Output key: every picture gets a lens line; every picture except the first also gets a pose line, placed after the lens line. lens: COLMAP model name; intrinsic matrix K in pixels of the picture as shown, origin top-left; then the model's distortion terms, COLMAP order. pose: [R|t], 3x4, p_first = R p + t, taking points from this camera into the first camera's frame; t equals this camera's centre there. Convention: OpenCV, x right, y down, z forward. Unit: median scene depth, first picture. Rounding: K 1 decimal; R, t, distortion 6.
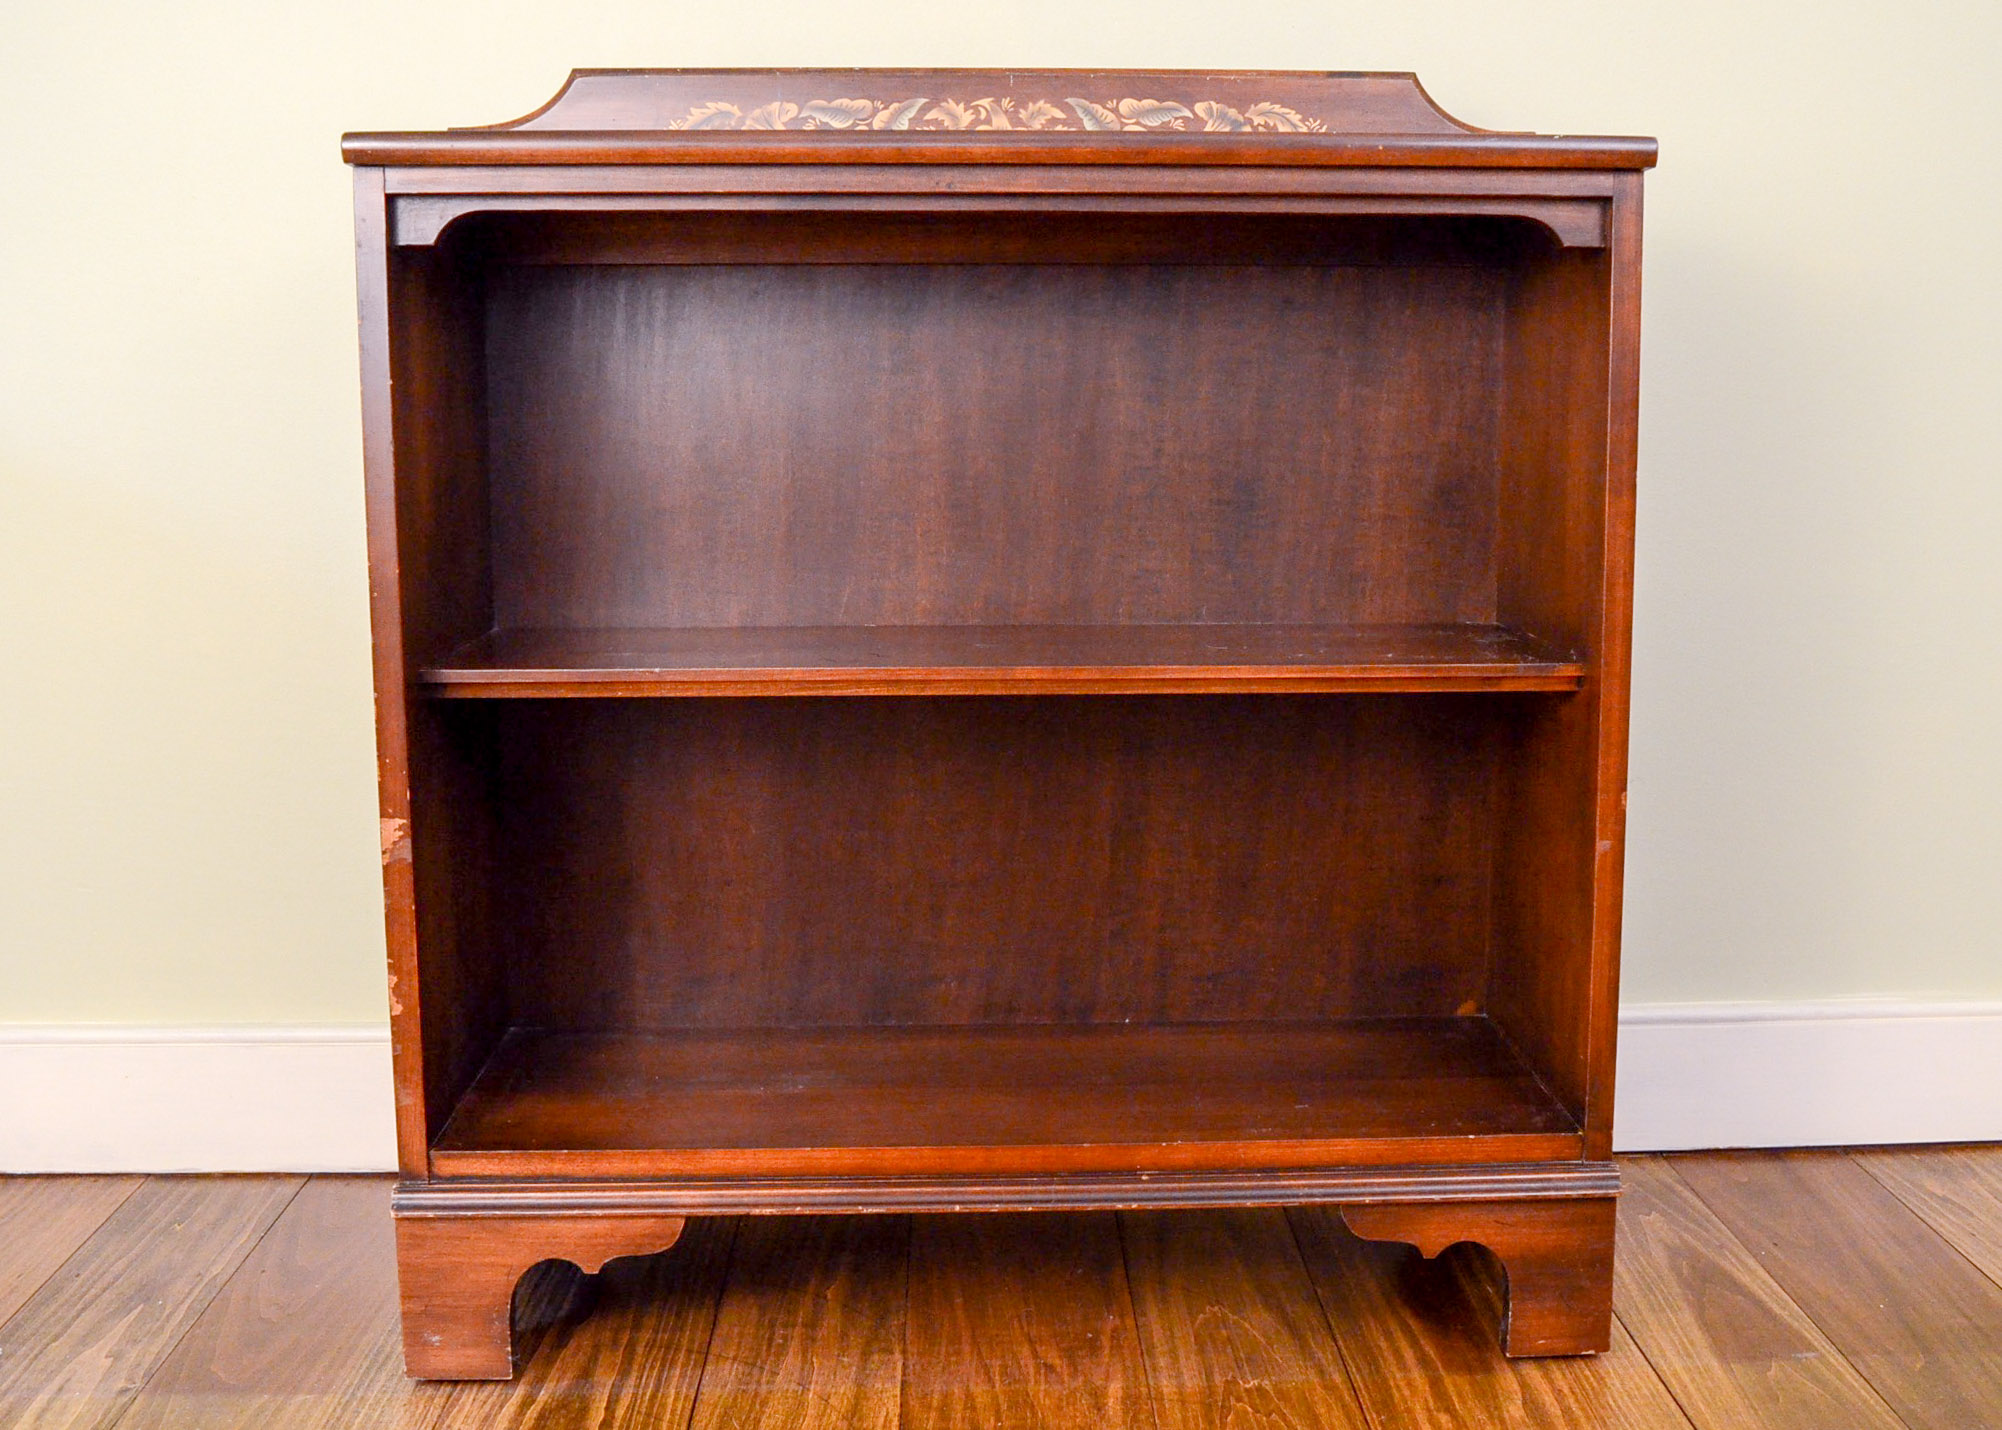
lens RADIAL K [[2184.1, 0, 1065.3], [0, 2184.1, 691.1], [0, 0, 1]] dist [-0.079772, 0.000000]
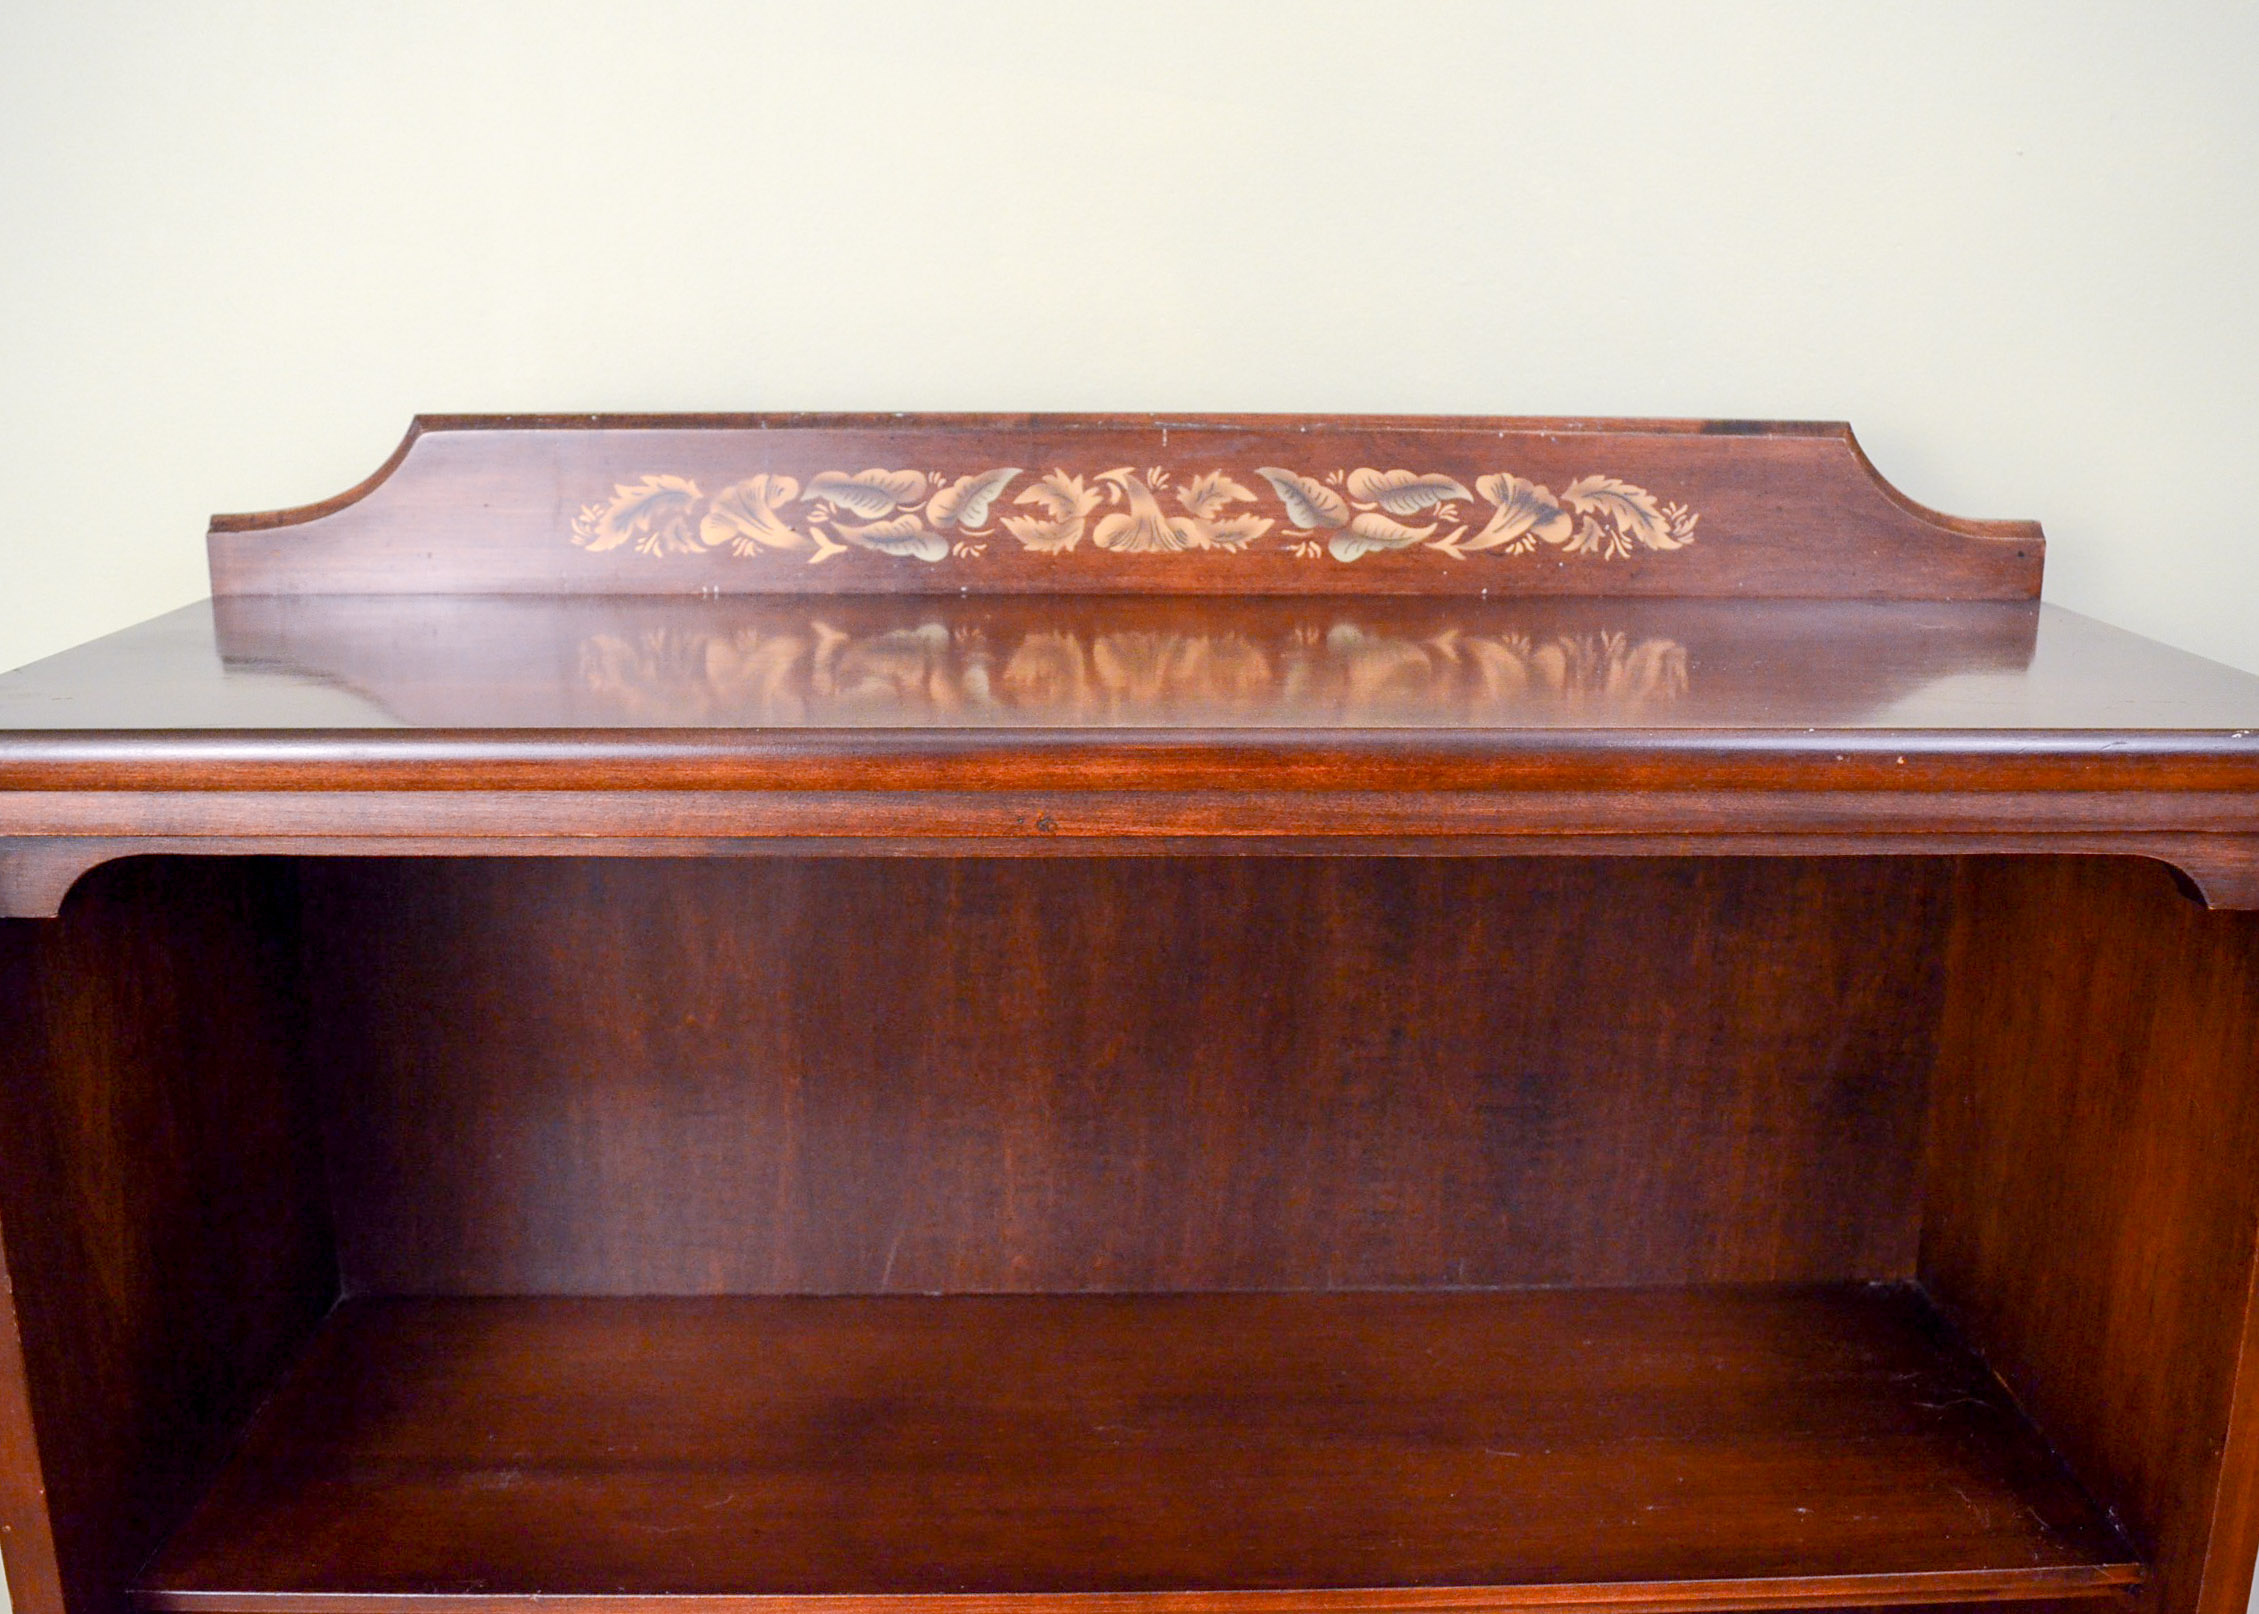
lens RADIAL K [[2226.2, 0, 1187.1], [0, 2226.2, 890.1], [0, 0, 1]] dist [-0.081297, 0.000000]
pose [[0.999914, 0.011716, -0.005900, -0.015359], [-0.010846, 0.991381, 0.130563, -0.264489], [0.007379, -0.130488, 0.991422, 0.435848]]
